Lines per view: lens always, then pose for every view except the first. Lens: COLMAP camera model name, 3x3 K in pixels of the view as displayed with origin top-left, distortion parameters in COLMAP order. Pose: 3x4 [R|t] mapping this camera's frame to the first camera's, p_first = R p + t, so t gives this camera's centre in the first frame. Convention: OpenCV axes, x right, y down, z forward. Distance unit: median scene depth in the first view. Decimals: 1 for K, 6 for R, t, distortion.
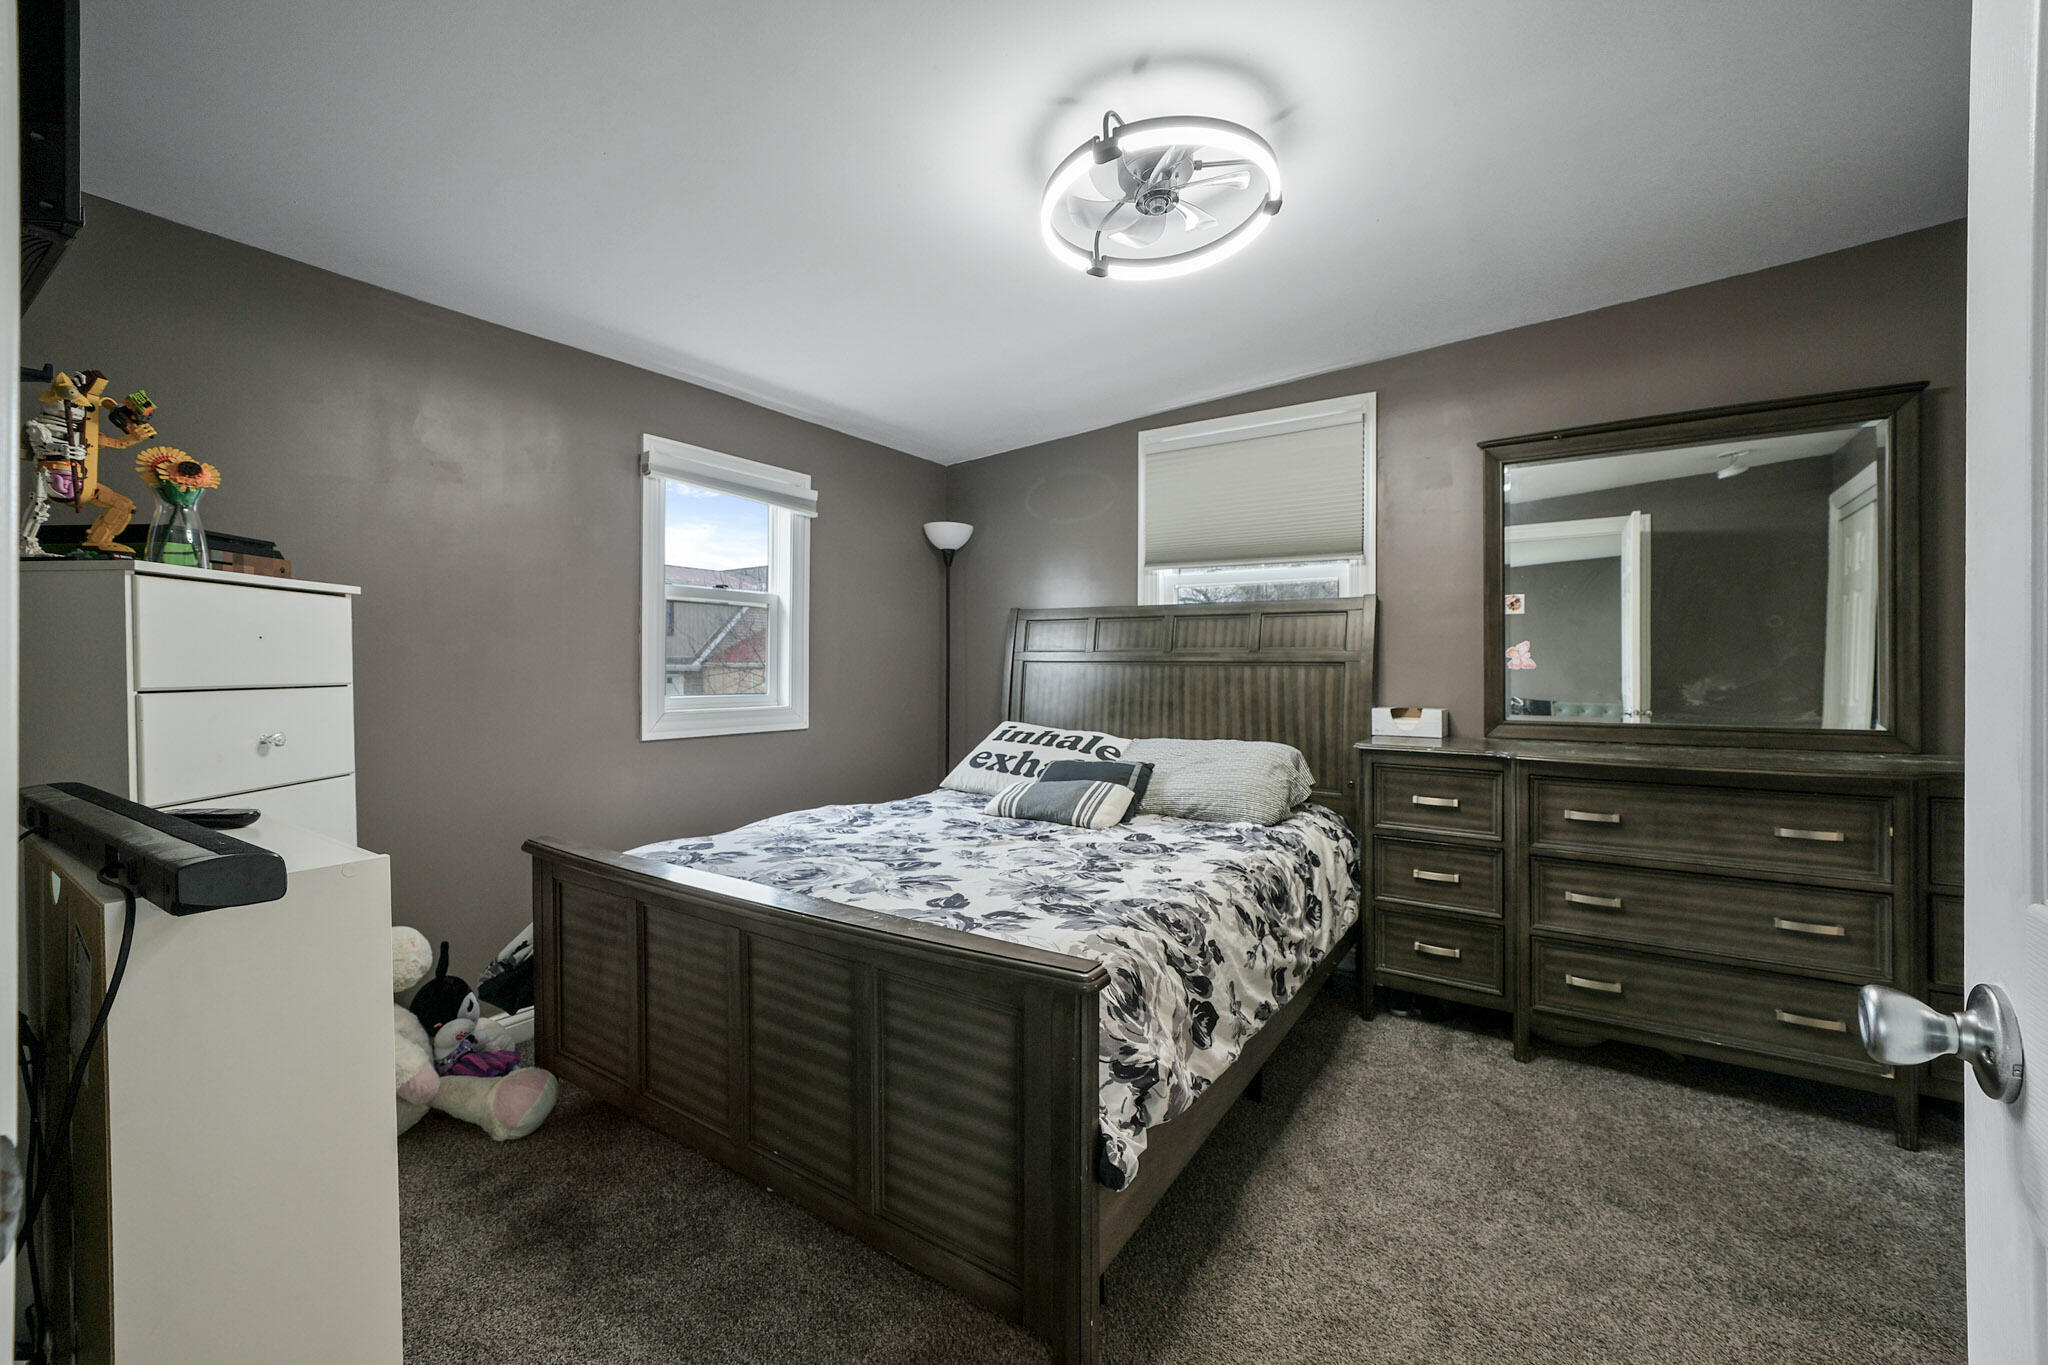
lens RADIAL K [[828.2, 0, 1018.8], [0, 828.2, 676.2], [0, 0, 1]] dist [0.017969, 0.000010]
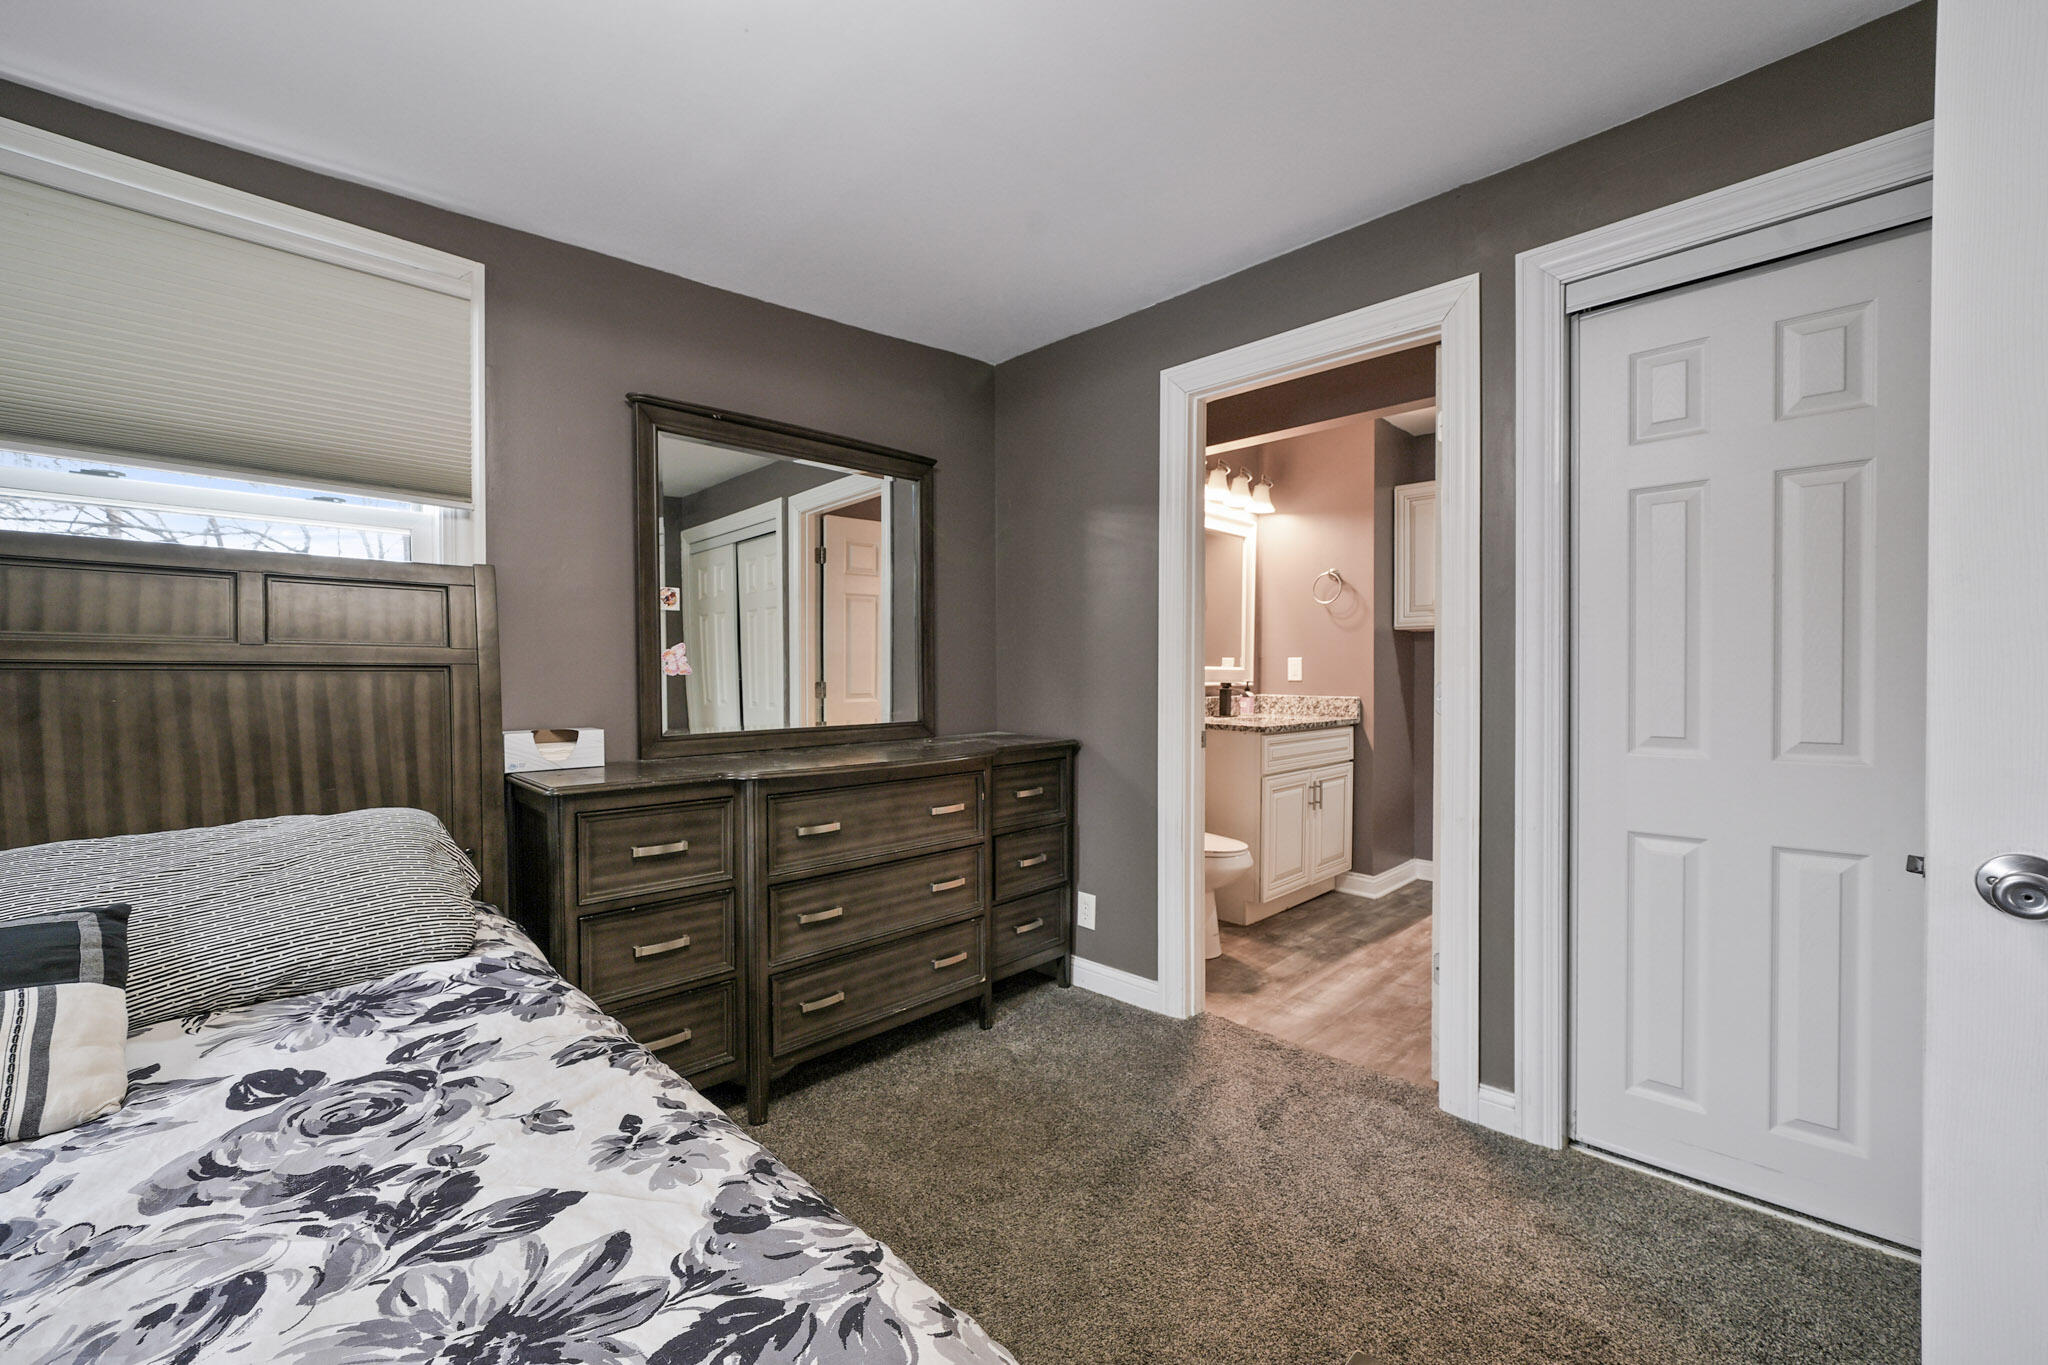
lens RADIAL K [[823.5, 0, 1014.2], [0, 823.5, 685.6], [0, 0, 1]] dist [-0.000110, -0.000139]
pose [[0.198285, -0.014918, 0.980031, -0.165671], [0.013067, 0.999836, 0.012576, -0.004092], [-0.980057, 0.010312, 0.198447, 0.515551]]
